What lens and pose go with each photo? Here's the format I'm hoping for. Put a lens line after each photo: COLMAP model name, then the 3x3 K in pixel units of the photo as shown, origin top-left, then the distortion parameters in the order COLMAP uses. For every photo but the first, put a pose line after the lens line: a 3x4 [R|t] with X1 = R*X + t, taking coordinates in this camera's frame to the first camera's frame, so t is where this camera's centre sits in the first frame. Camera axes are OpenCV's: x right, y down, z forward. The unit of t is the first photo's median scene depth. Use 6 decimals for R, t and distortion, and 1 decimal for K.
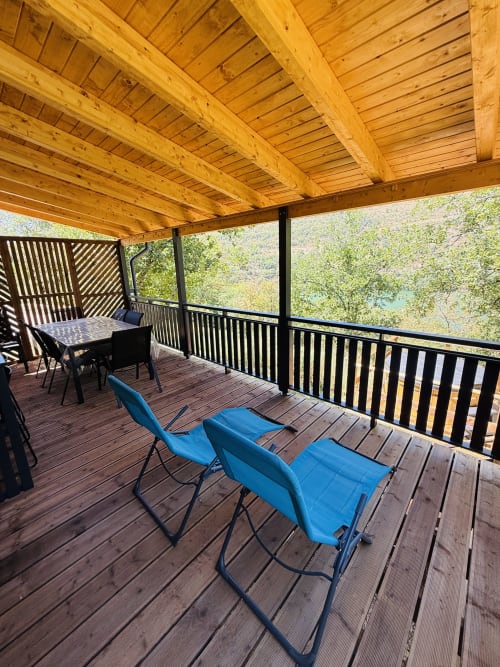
lens RADIAL K [[265.1, 0, 249.0], [0, 265.1, 332.5], [0, 0, 1]] dist [0.003515, 0.000305]
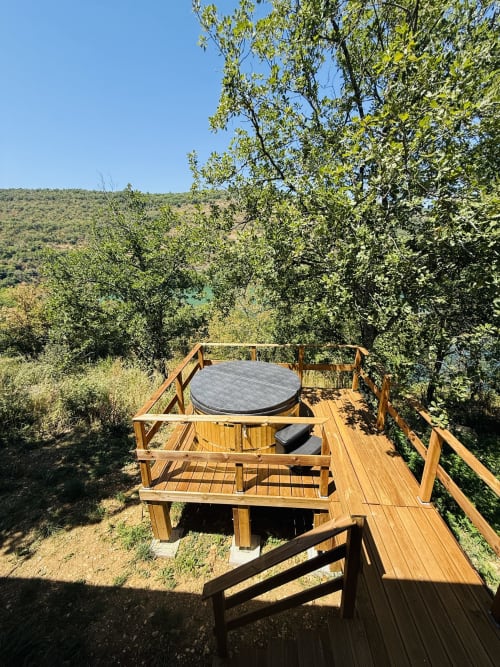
lens RADIAL K [[265.1, 0, 250.6], [0, 265.1, 332.3], [0, 0, 1]] dist [0.003515, 0.000305]
pose [[0.782467, -0.154318, 0.603268, 0.753793], [0.152122, 0.986823, 0.055124, -0.174755], [-0.603825, 0.048637, 0.795631, 1.064825]]
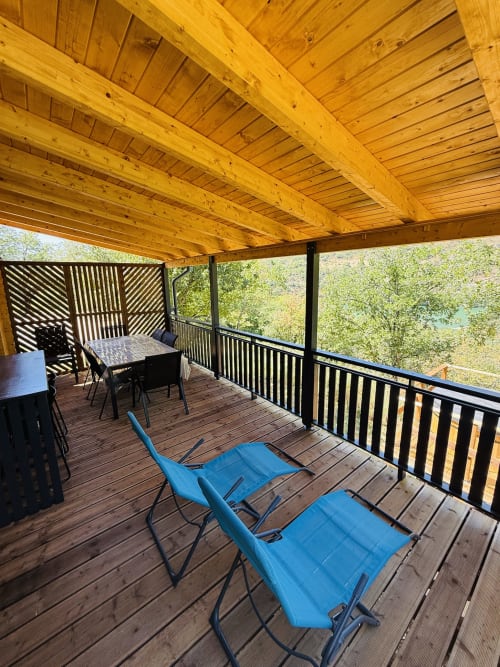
lens RADIAL K [[265.1, 0, 249.6], [0, 265.1, 333.0], [0, 0, 1]] dist [0.003515, 0.000305]
pose [[0.987562, 0.043251, -0.151168, 0.086686], [-0.049537, 0.998047, -0.038064, -0.108626], [0.149226, 0.045079, 0.987775, -0.008850]]
